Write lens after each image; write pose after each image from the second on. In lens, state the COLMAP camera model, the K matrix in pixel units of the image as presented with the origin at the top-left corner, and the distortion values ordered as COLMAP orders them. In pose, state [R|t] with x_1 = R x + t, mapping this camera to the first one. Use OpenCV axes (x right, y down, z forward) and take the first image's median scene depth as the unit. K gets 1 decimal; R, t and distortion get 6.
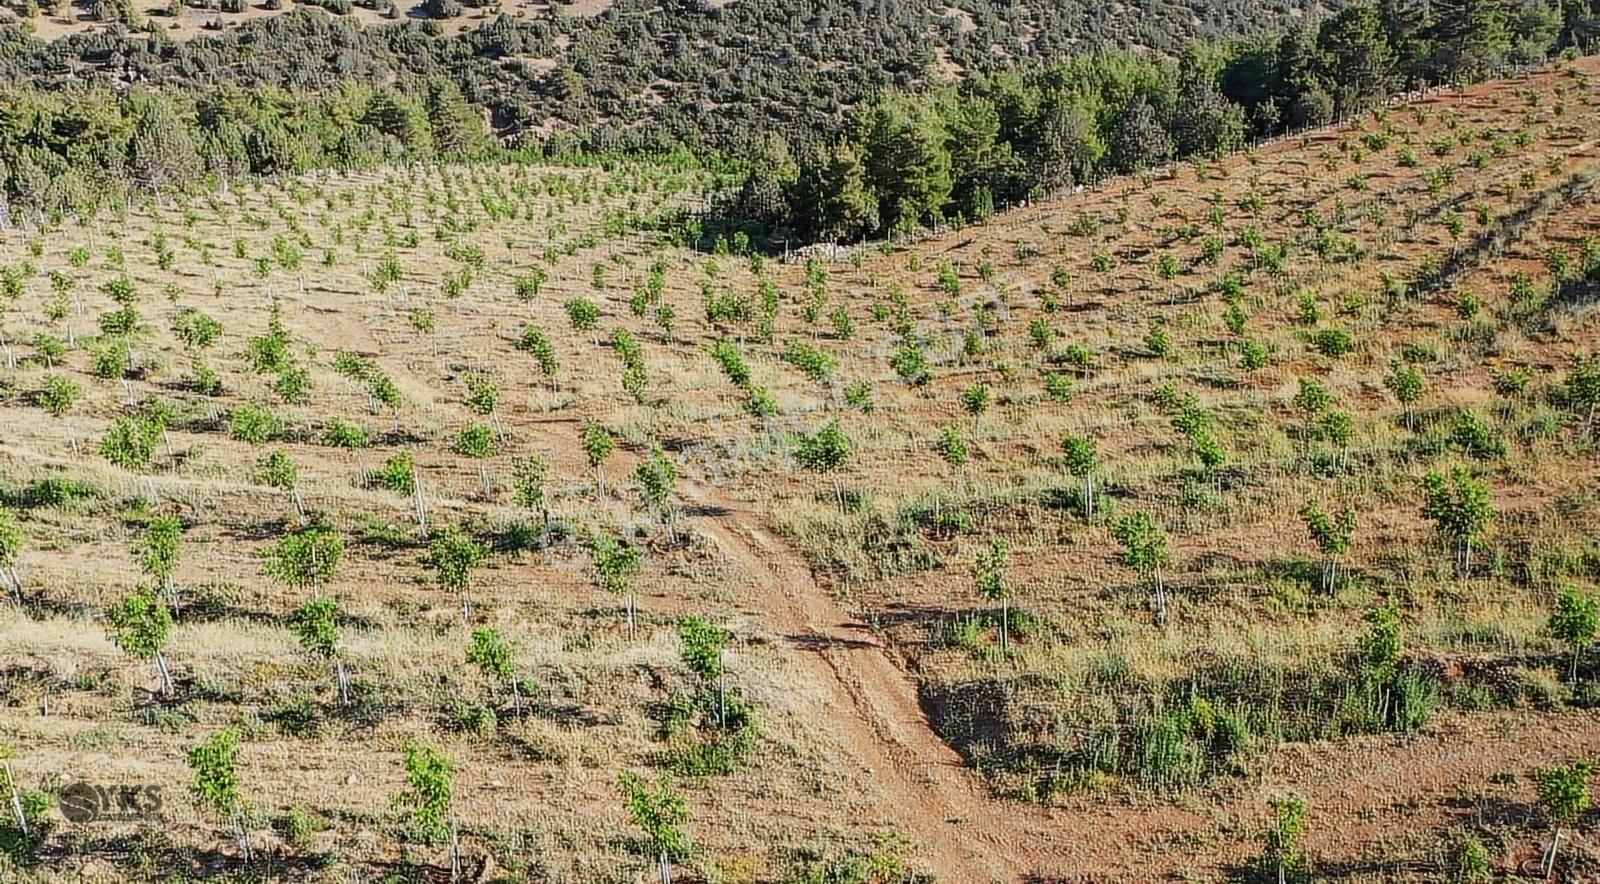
lens RADIAL K [[1379.8, 0, 834.1], [0, 1379.8, 441.4], [0, 0, 1]] dist [0.001209, -0.008993]
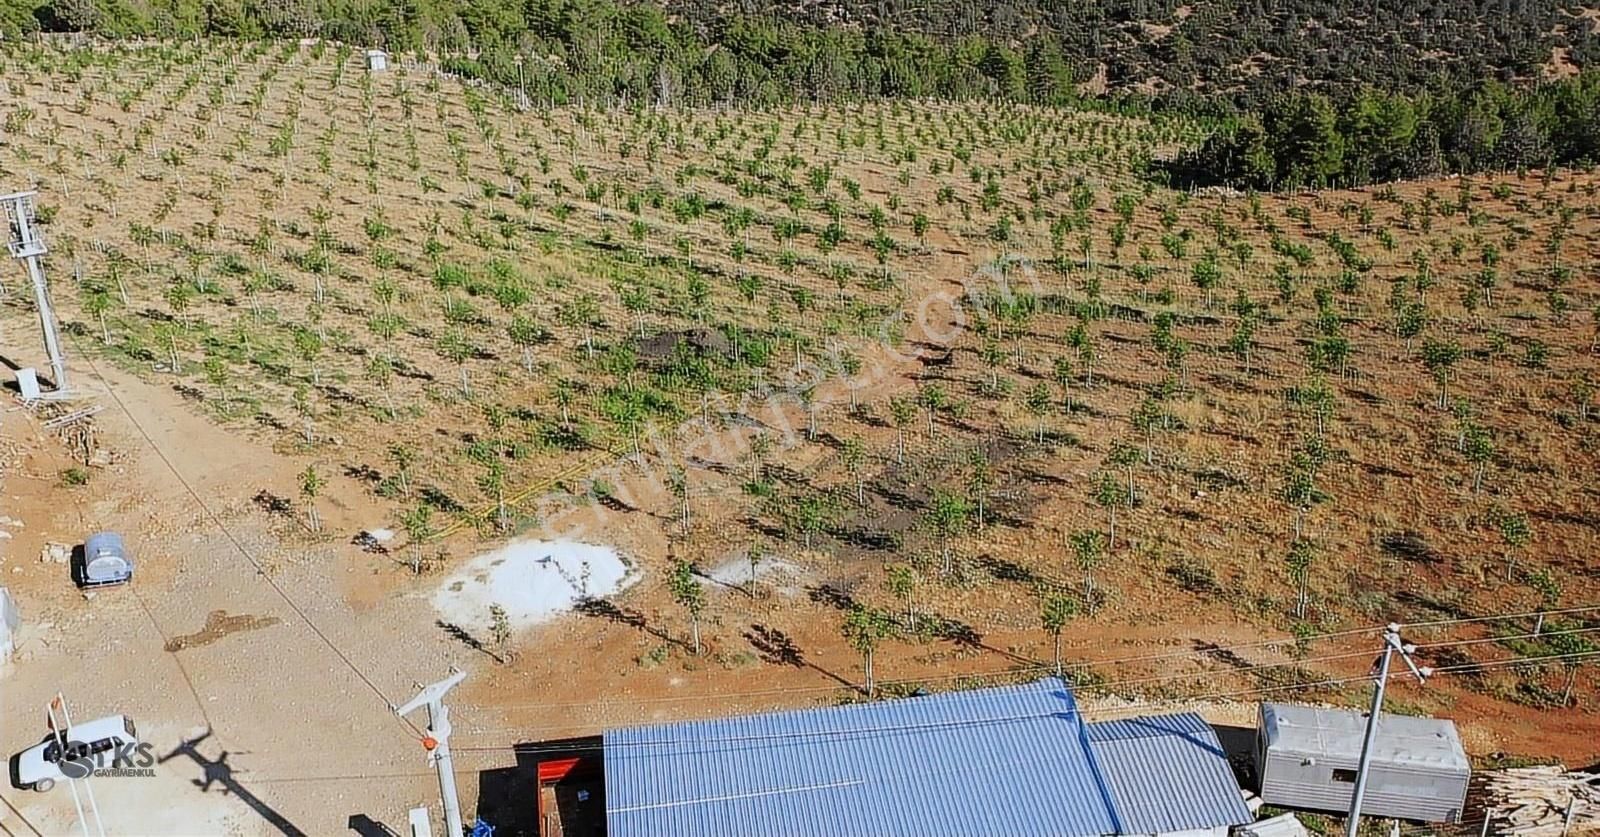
lens RADIAL K [[1490.5, 0, 800.0], [0, 1490.5, 418.5], [0, 0, 1]] dist [0.003132, -0.001664]
pose [[0.871537, 0.205309, -0.445276, 0.149335], [-0.204462, 0.977569, 0.050548, 0.043355], [0.445665, 0.046987, 0.893966, -0.236999]]
